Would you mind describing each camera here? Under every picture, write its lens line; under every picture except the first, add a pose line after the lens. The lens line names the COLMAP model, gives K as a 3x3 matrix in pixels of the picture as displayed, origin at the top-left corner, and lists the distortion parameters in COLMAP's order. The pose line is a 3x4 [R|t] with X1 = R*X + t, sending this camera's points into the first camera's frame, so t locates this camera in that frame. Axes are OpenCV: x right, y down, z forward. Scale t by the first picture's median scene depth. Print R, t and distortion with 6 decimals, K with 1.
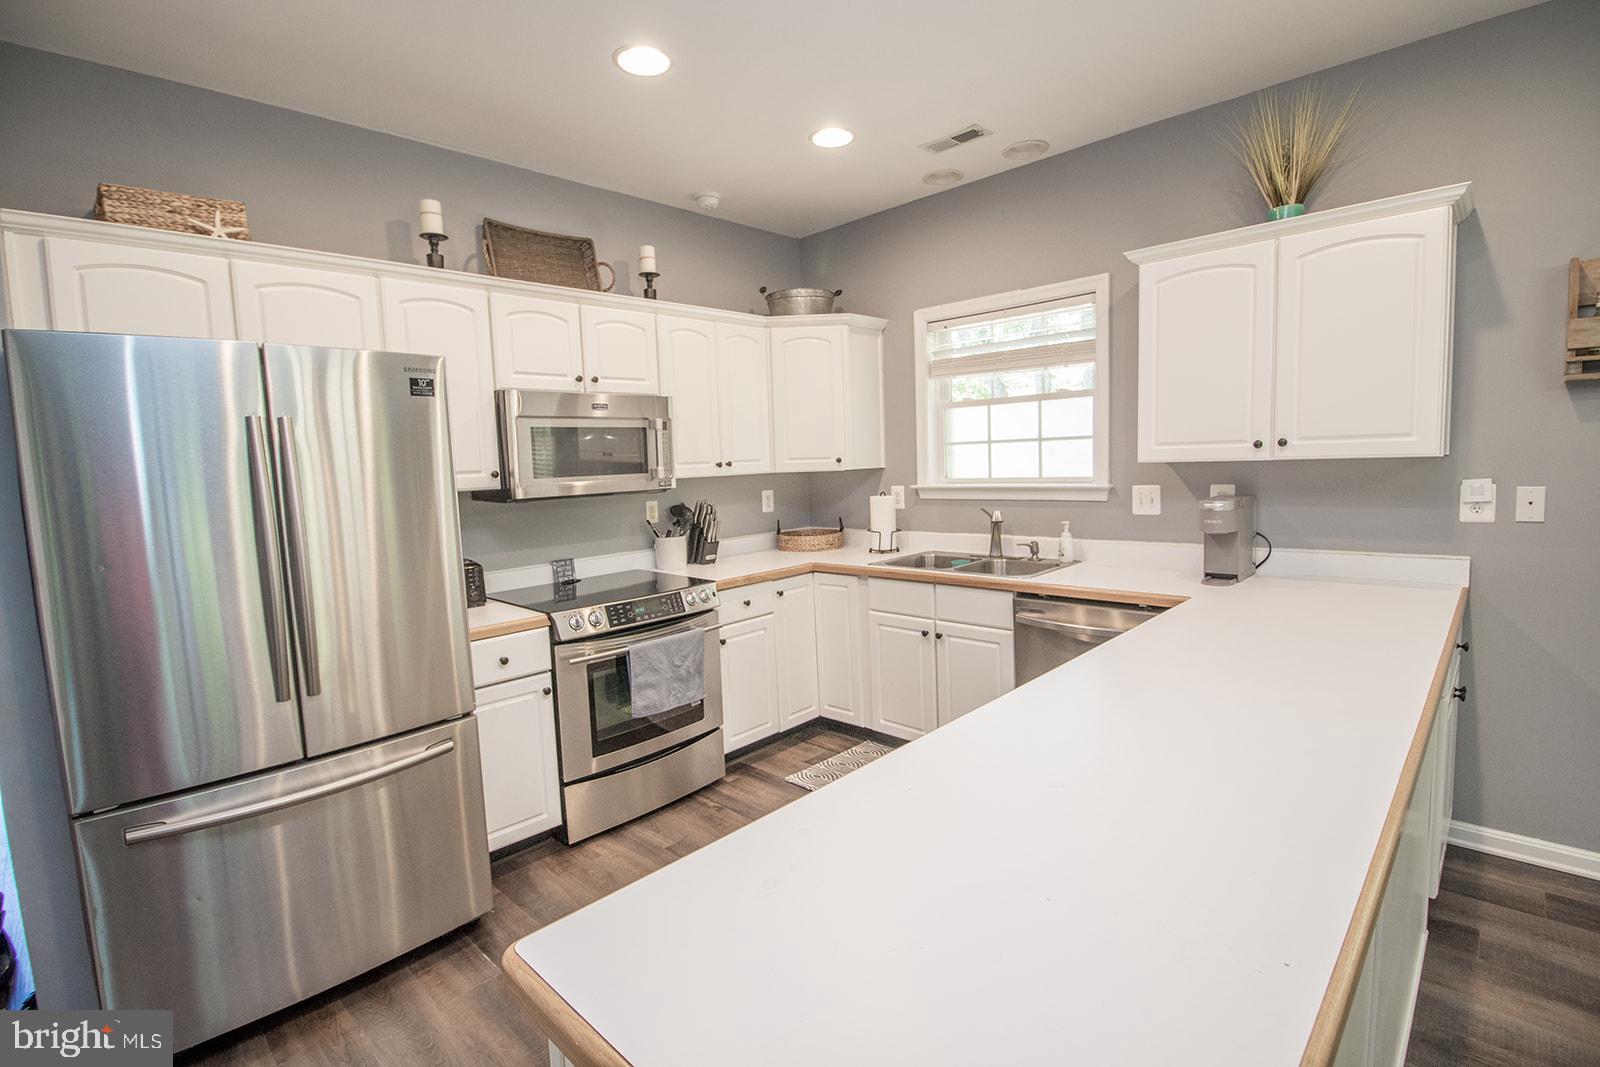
lens RADIAL K [[735.3, 0, 800.6], [0, 735.3, 529.7], [0, 0, 1]] dist [-0.001435, -0.012201]
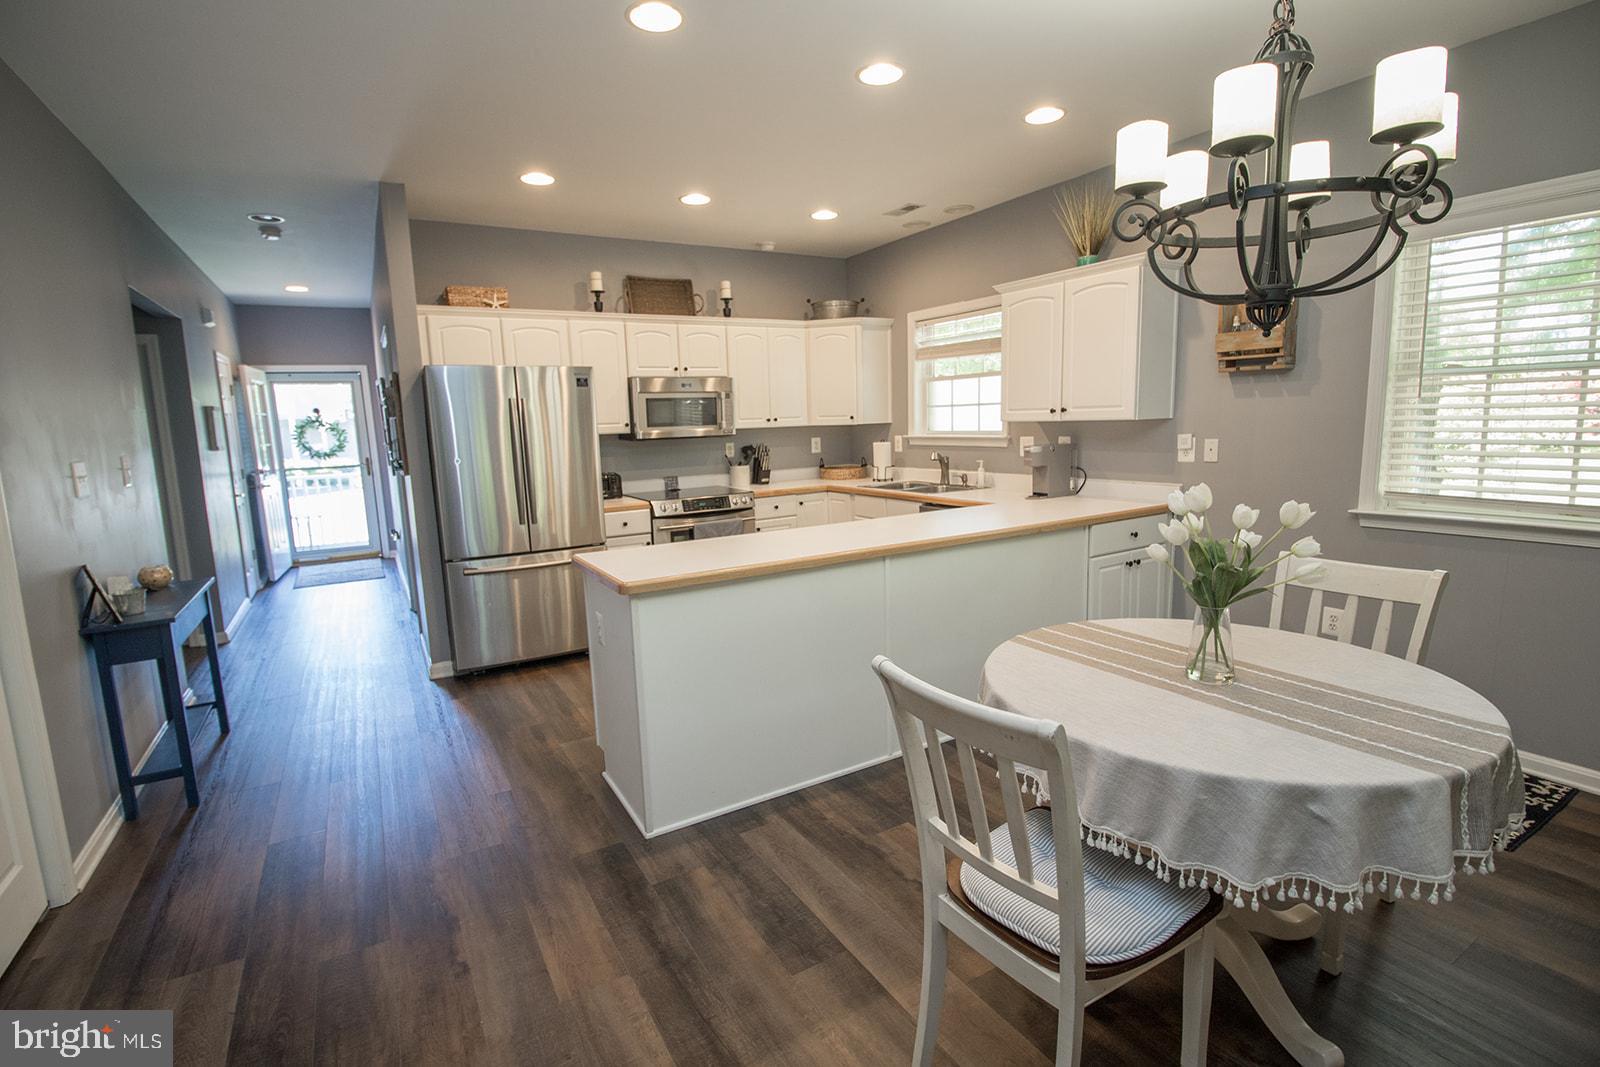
lens RADIAL K [[735.3, 0, 799.3], [0, 735.3, 528.0], [0, 0, 1]] dist [-0.001435, -0.012201]
pose [[0.965463, 0.046364, -0.256380, 0.410441], [-0.030446, 0.997374, 0.065717, 0.040121], [0.258754, -0.055642, 0.964339, -0.566237]]
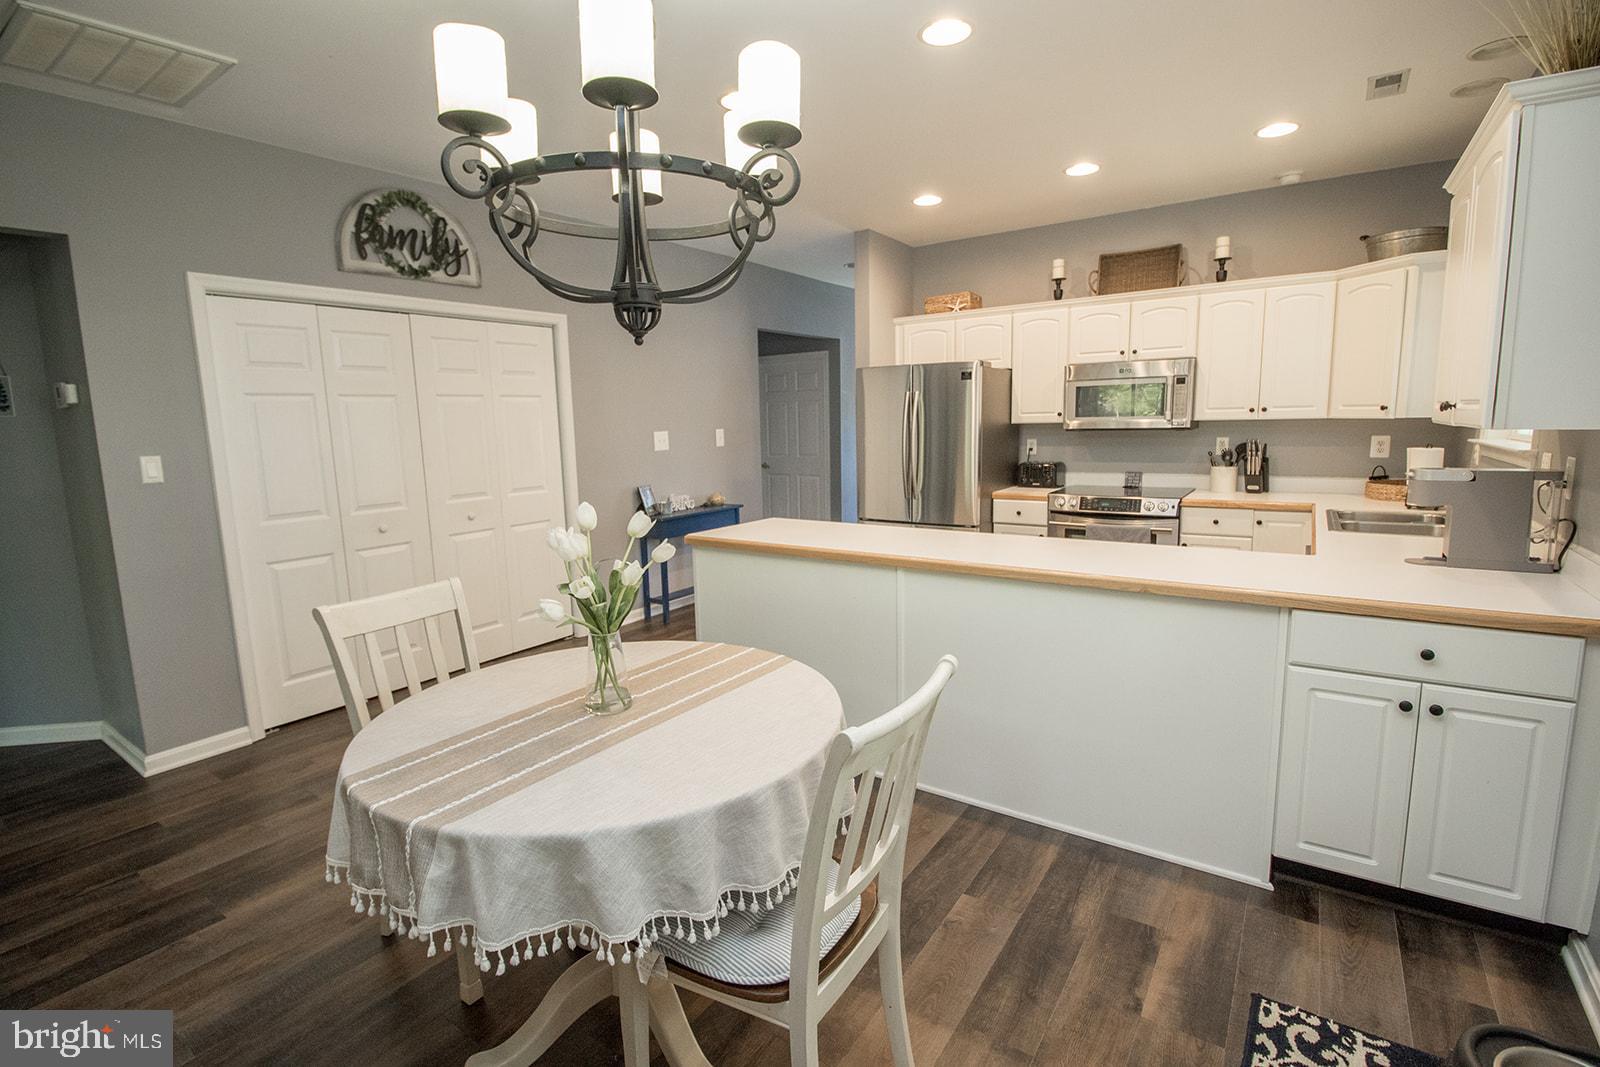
lens RADIAL K [[735.3, 0, 798.8], [0, 735.3, 529.9], [0, 0, 1]] dist [-0.001435, -0.012201]
pose [[0.162793, 0.181299, -0.969860, 1.092236], [-0.077786, 0.982272, 0.170563, -0.048403], [0.983589, 0.047675, 0.174010, 0.081338]]
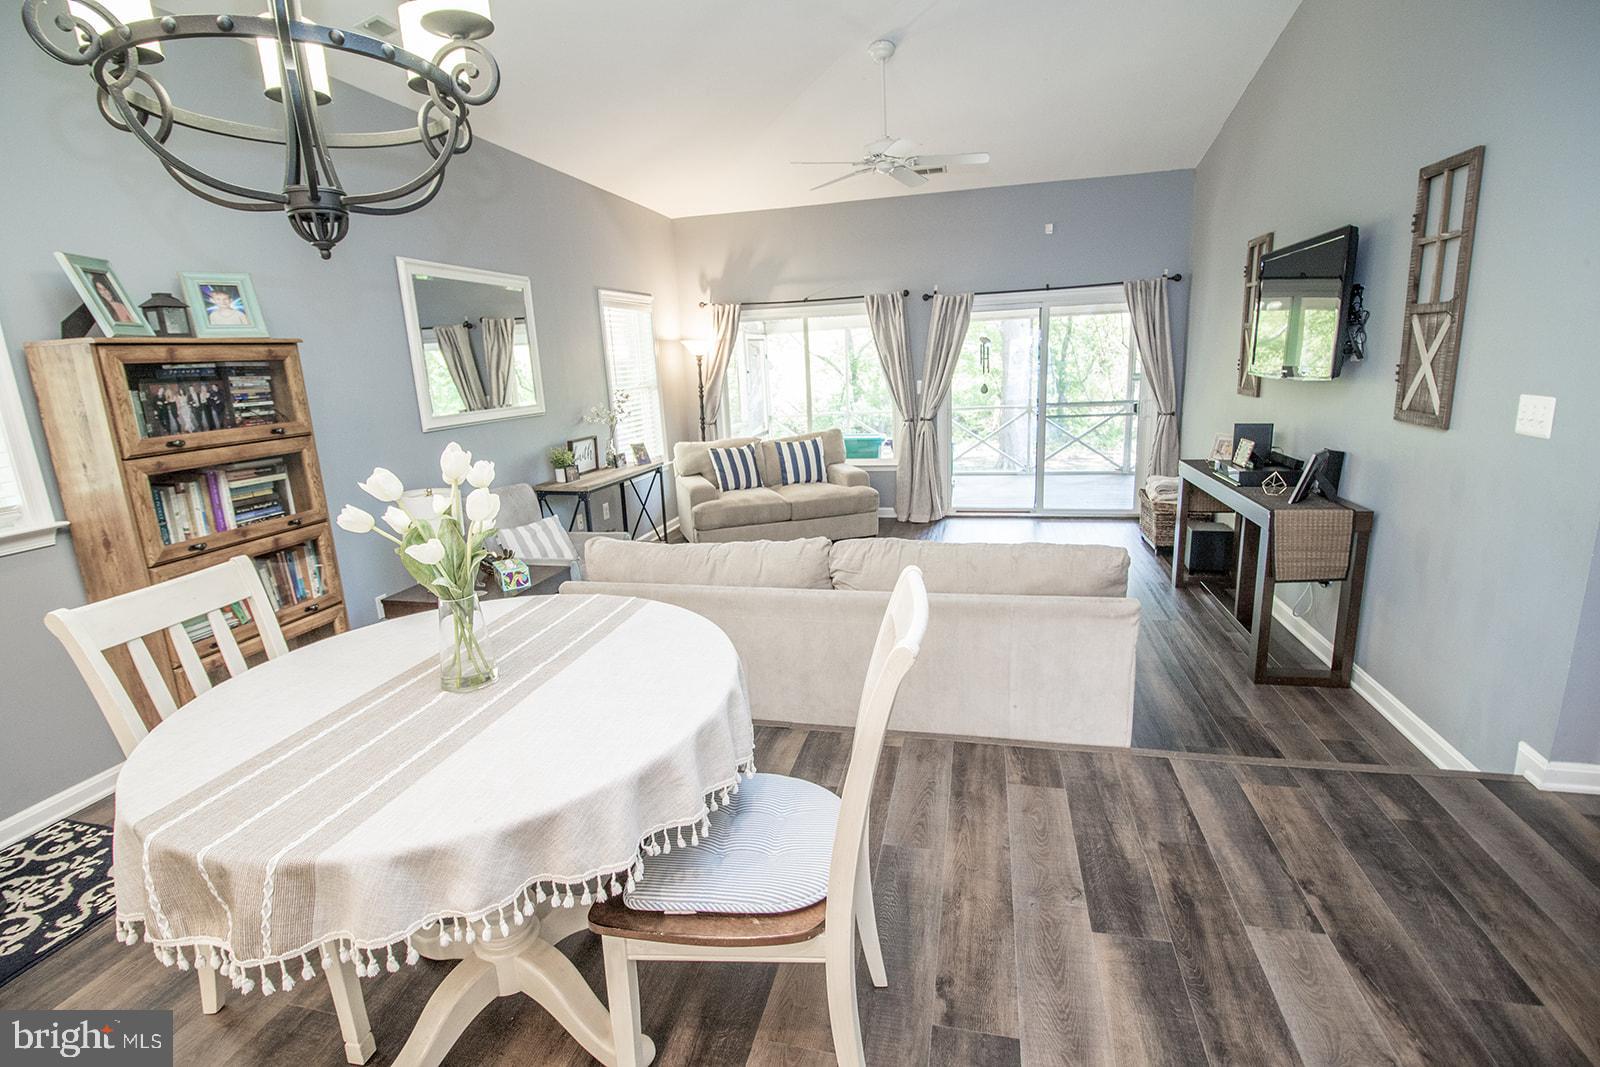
lens RADIAL K [[735.3, 0, 797.8], [0, 735.3, 527.7], [0, 0, 1]] dist [-0.001435, -0.012201]
pose [[-0.501106, -0.134897, 0.854807, 0.094412], [0.149180, 0.959523, 0.238875, 0.009646], [-0.852431, 0.247222, -0.460699, 0.058194]]
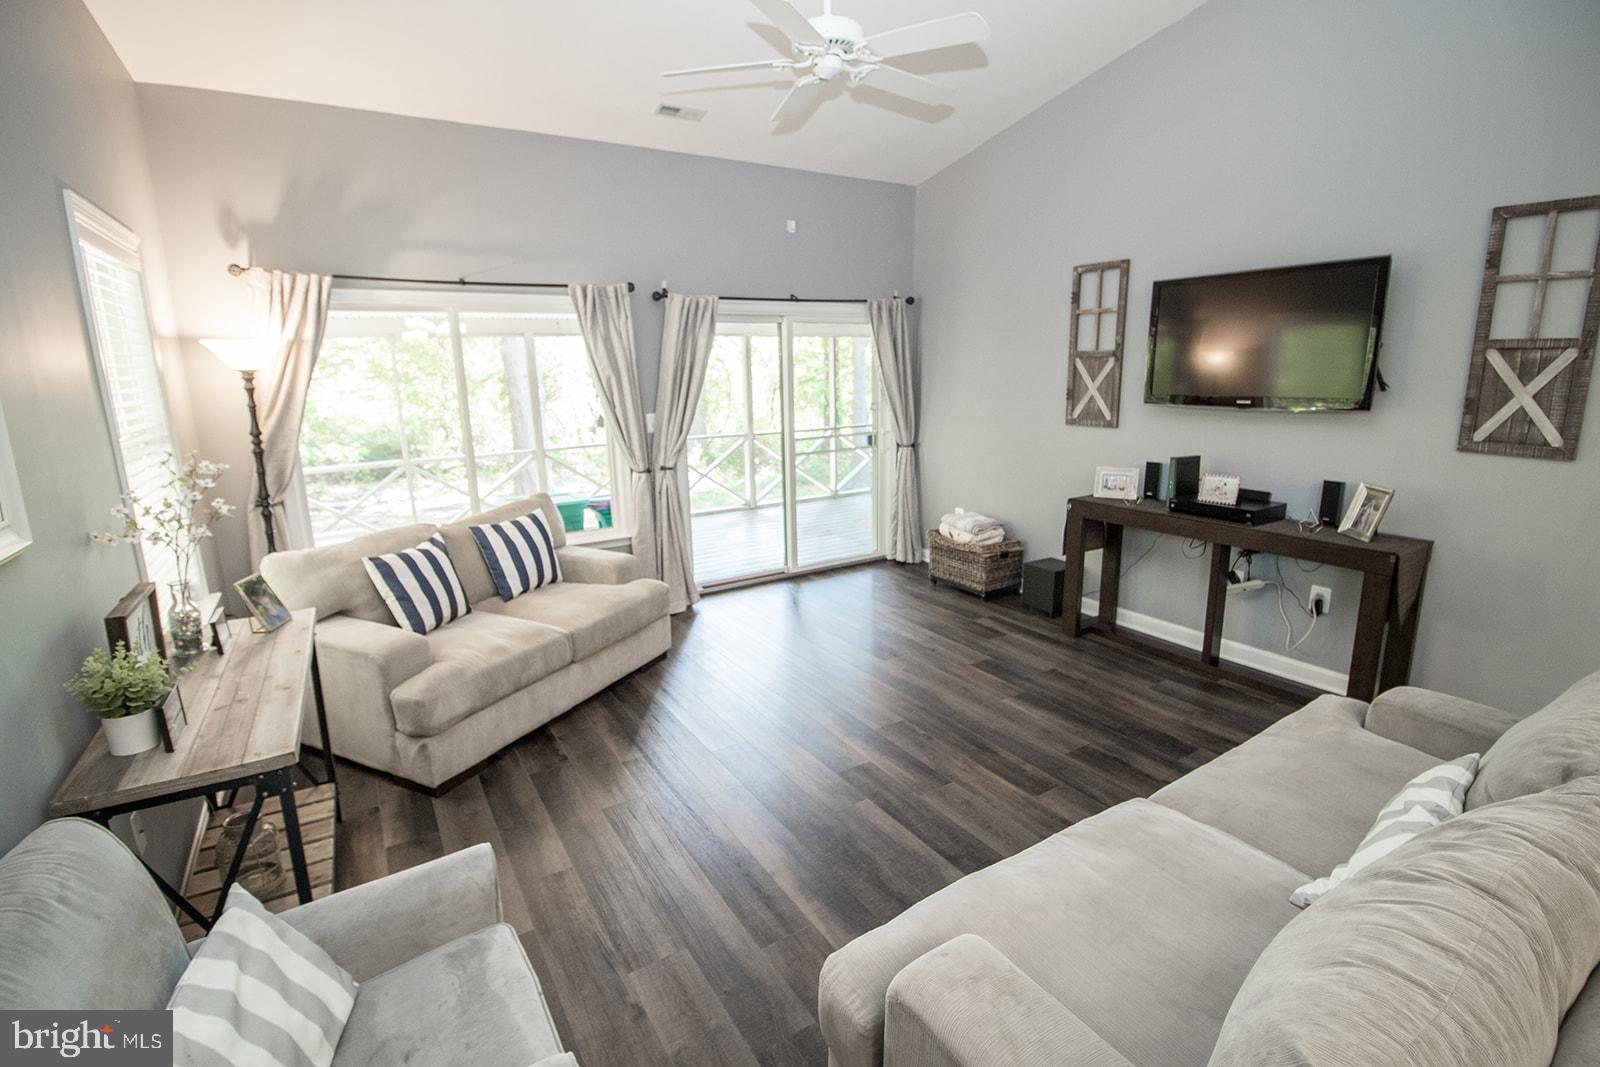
lens RADIAL K [[735.3, 0, 802.4], [0, 735.3, 523.8], [0, 0, 1]] dist [-0.001435, -0.012201]
pose [[-0.970133, 0.003995, 0.242540, 1.157929], [0.077866, 0.952080, 0.295772, -0.044303], [-0.229736, 0.305823, -0.923955, 0.046340]]
